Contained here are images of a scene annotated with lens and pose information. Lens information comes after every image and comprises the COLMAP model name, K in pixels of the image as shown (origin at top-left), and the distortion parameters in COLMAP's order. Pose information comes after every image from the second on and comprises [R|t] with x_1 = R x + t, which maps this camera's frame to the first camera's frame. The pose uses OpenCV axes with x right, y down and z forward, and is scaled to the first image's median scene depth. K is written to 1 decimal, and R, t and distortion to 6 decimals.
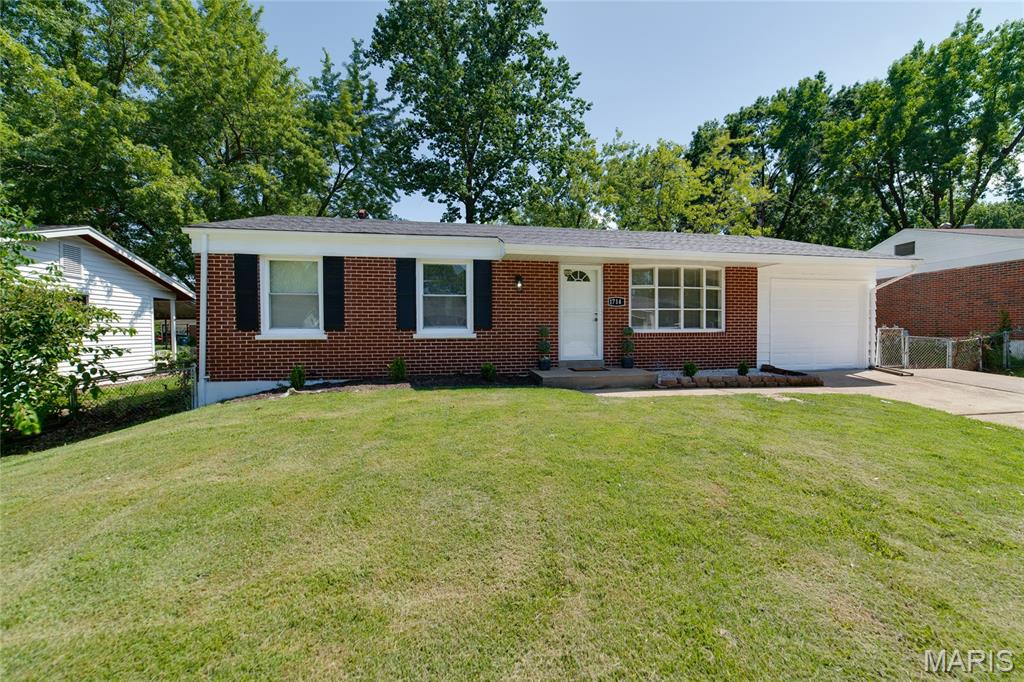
lens RADIAL K [[412.4, 0, 514.5], [0, 412.4, 347.0], [0, 0, 1]] dist [-0.002002, 0.000283]
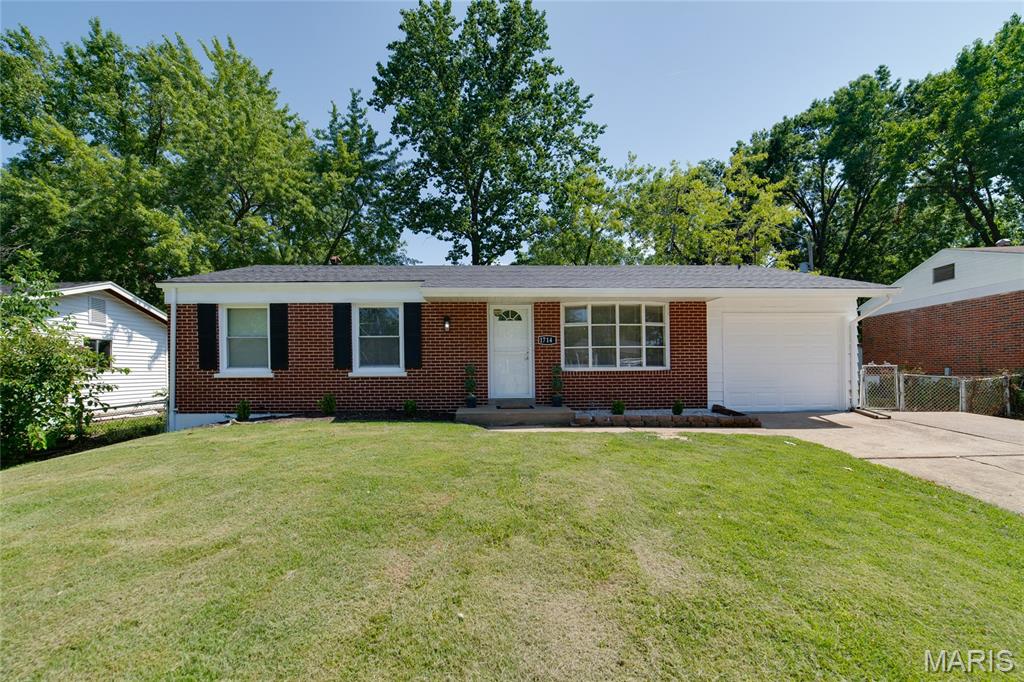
lens RADIAL K [[445.2, 0, 492.4], [0, 445.2, 385.3], [0, 0, 1]] dist [-0.003381, -0.000900]
pose [[0.987086, 0.002607, -0.160172, 0.249517], [-0.003789, 0.999968, -0.007080, 0.006831], [0.160148, 0.007595, 0.987064, -0.075554]]
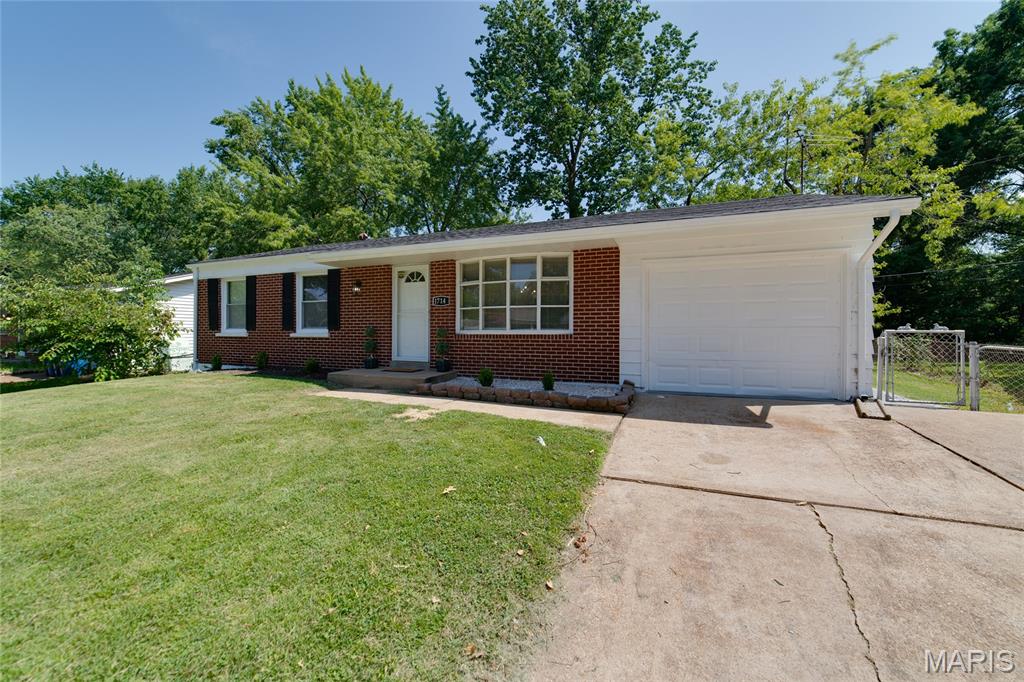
lens RADIAL K [[398.6, 0, 517.0], [0, 398.6, 340.3], [0, 0, 1]] dist [-0.002105, 0.000001]
pose [[0.841939, 0.017197, -0.539299, 0.763645], [-0.025610, 0.999639, -0.008106, -0.014785], [0.538965, 0.020636, 0.842075, 0.283553]]
